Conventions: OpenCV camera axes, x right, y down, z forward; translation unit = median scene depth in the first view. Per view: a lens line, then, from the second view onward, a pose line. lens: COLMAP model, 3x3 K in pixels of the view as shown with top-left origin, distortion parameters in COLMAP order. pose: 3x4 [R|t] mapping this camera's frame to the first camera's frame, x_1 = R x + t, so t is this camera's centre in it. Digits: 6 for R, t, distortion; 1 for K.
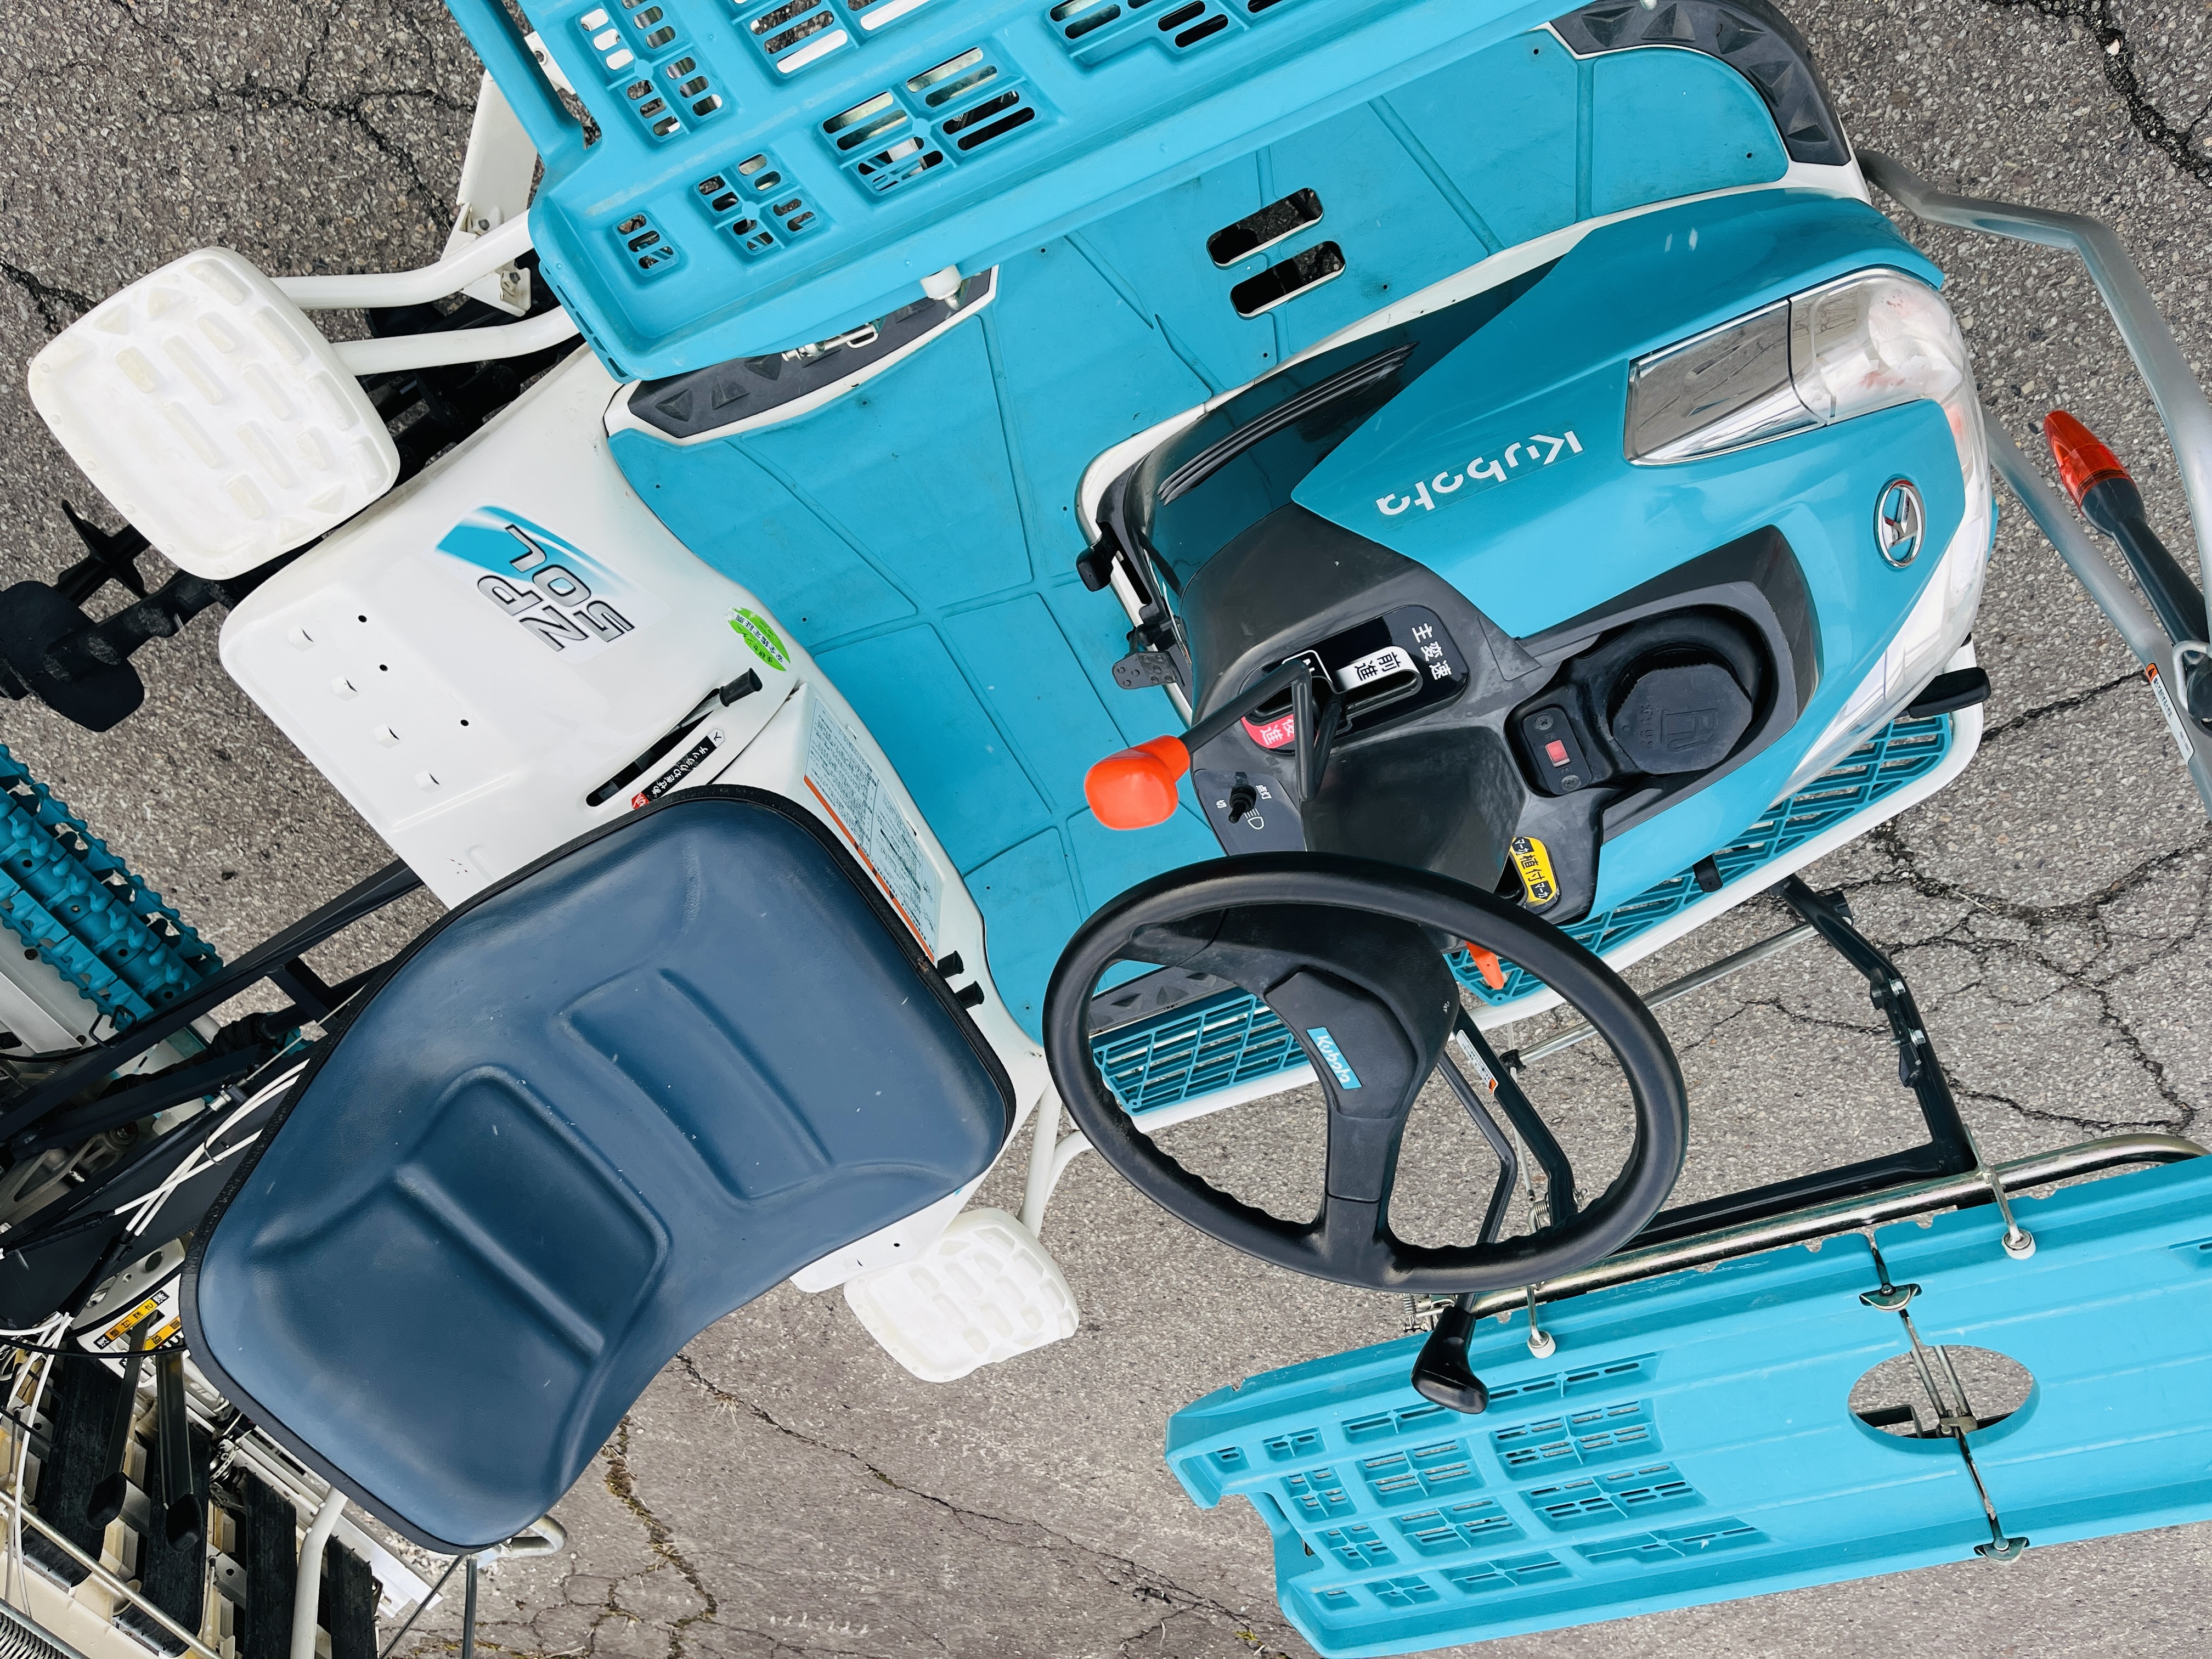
lens RADIAL K [[1646.5, 0, 1100.4], [0, 1646.5, 827.8], [0, 0, 1]] dist [0.084281, -0.127554]
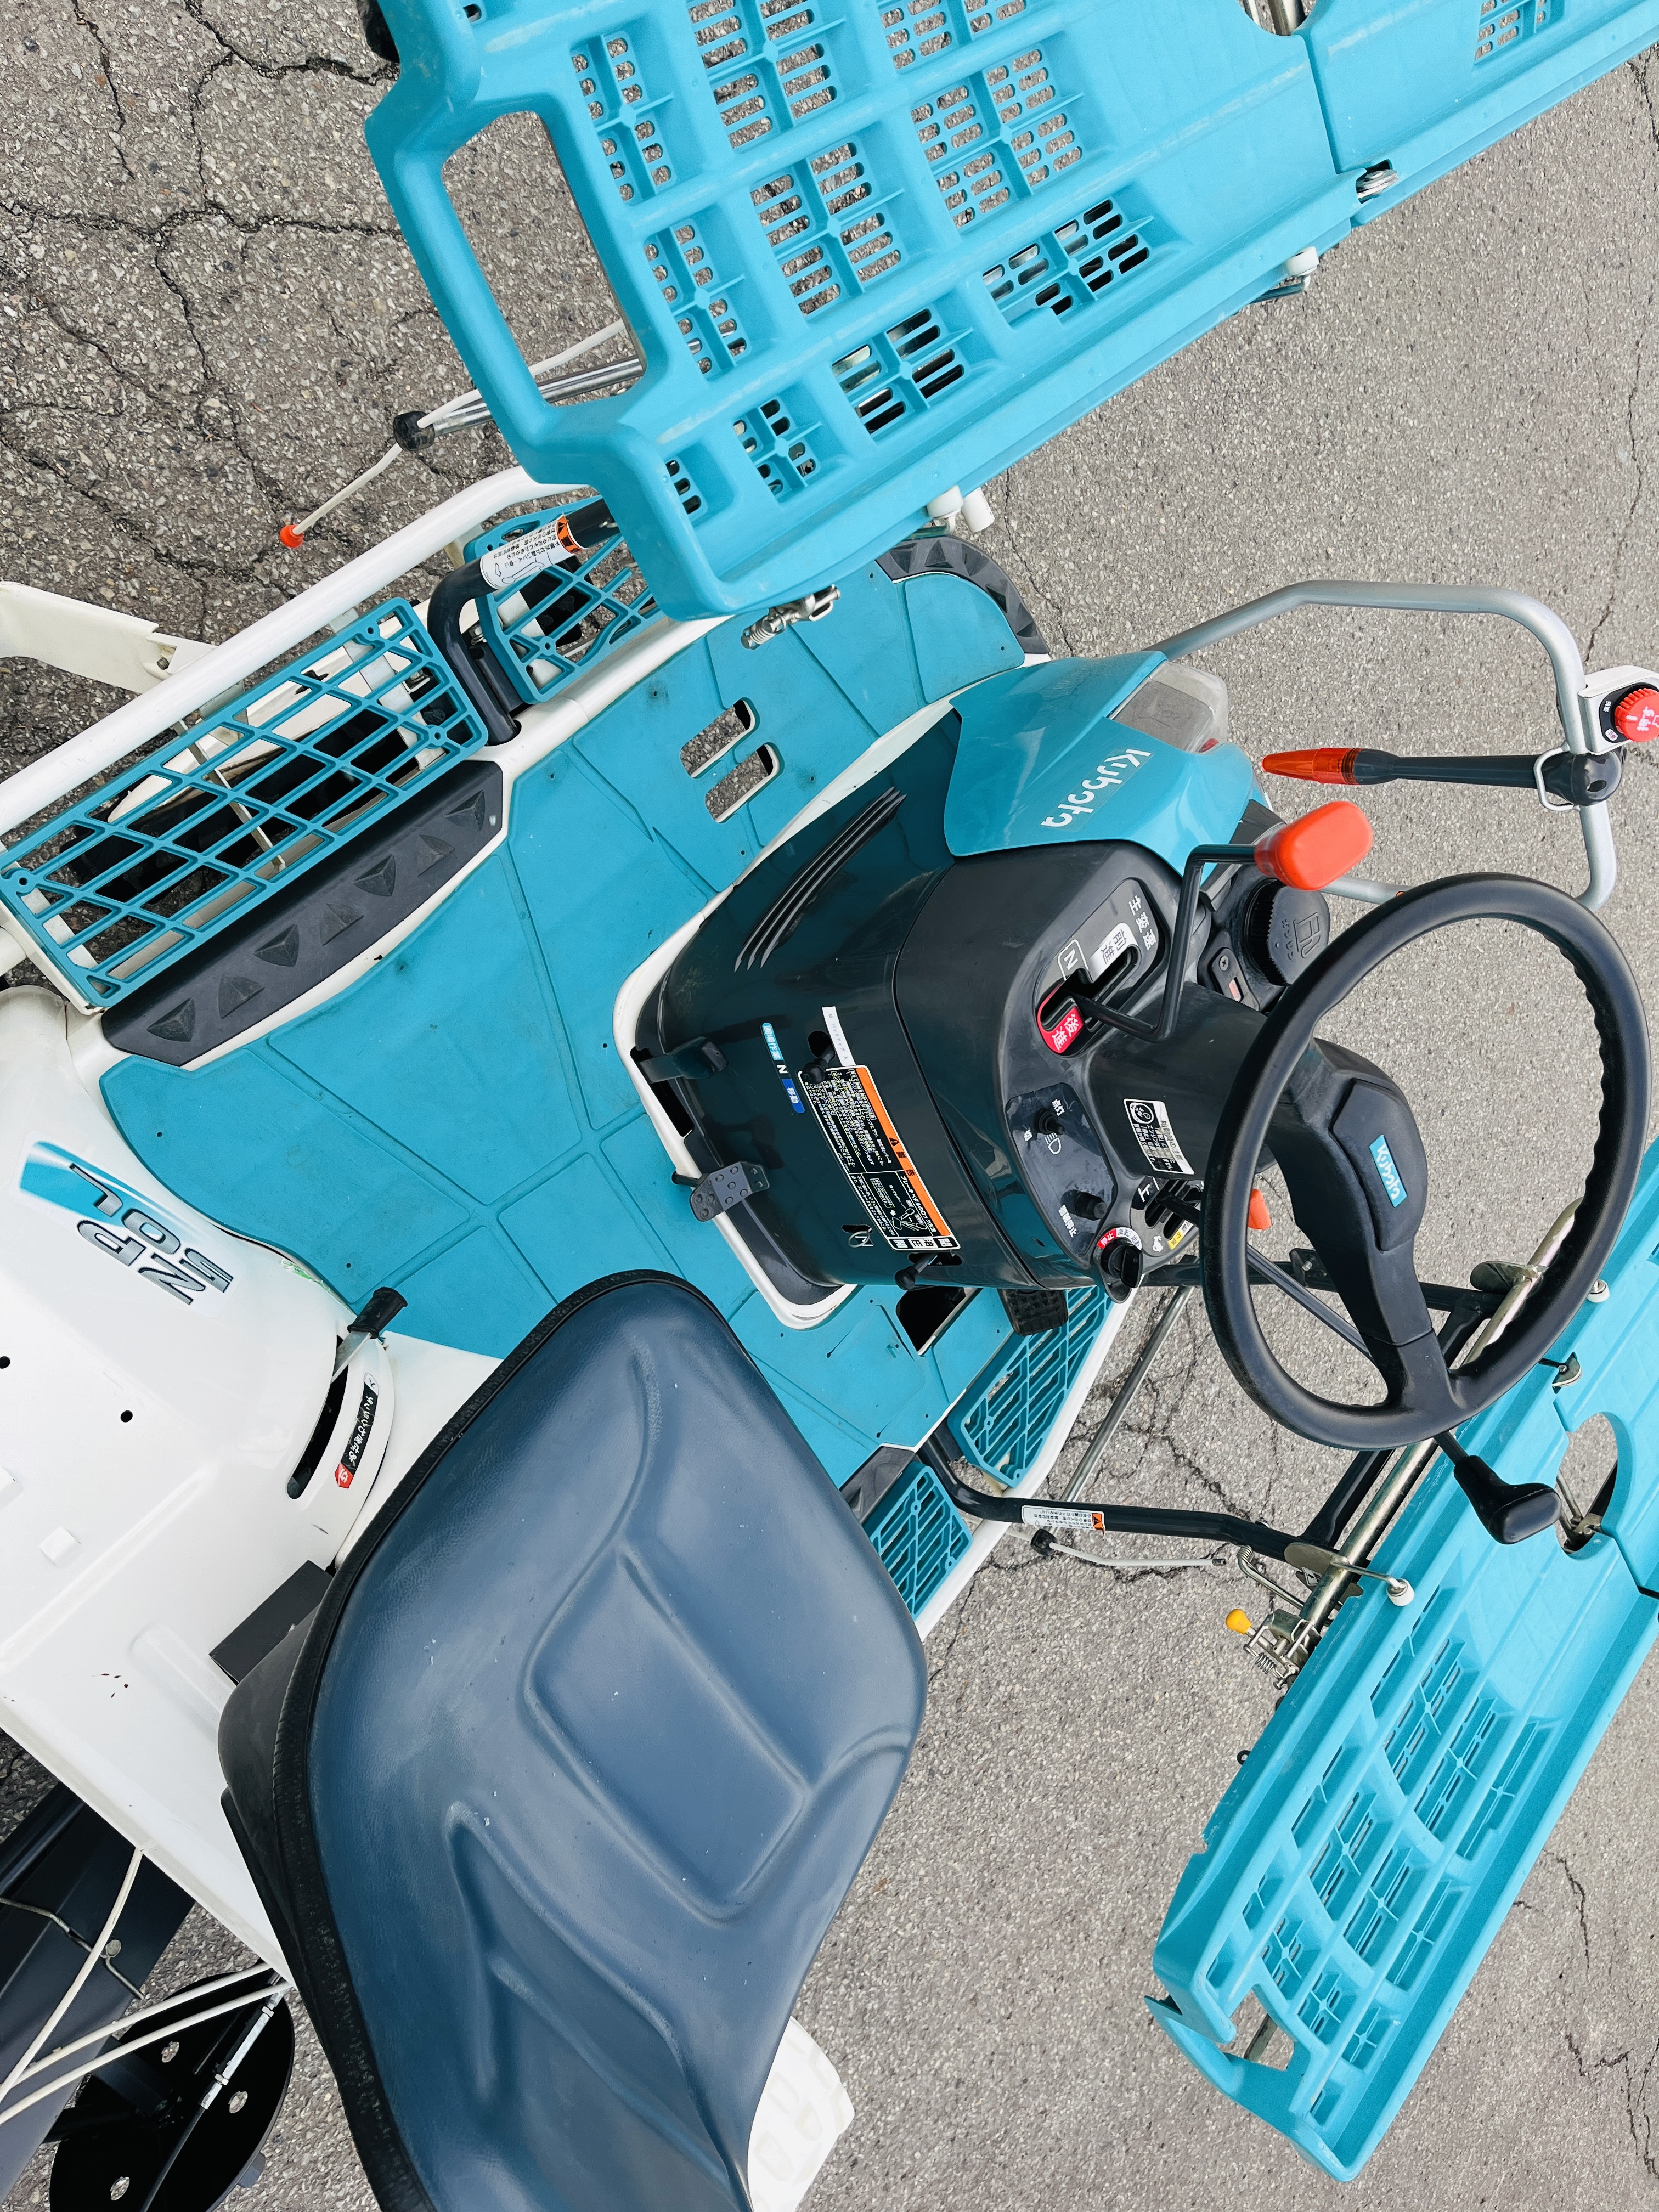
lens RADIAL K [[1646.5, 0, 829.5], [0, 1646.5, 1106.0], [0, 0, 1]] dist [0.084281, -0.127554]
pose [[0.704647, -0.217200, 0.675497, -0.619984], [0.496068, 0.831478, -0.250120, 0.146051], [-0.507335, 0.511339, 0.693645, 0.319870]]
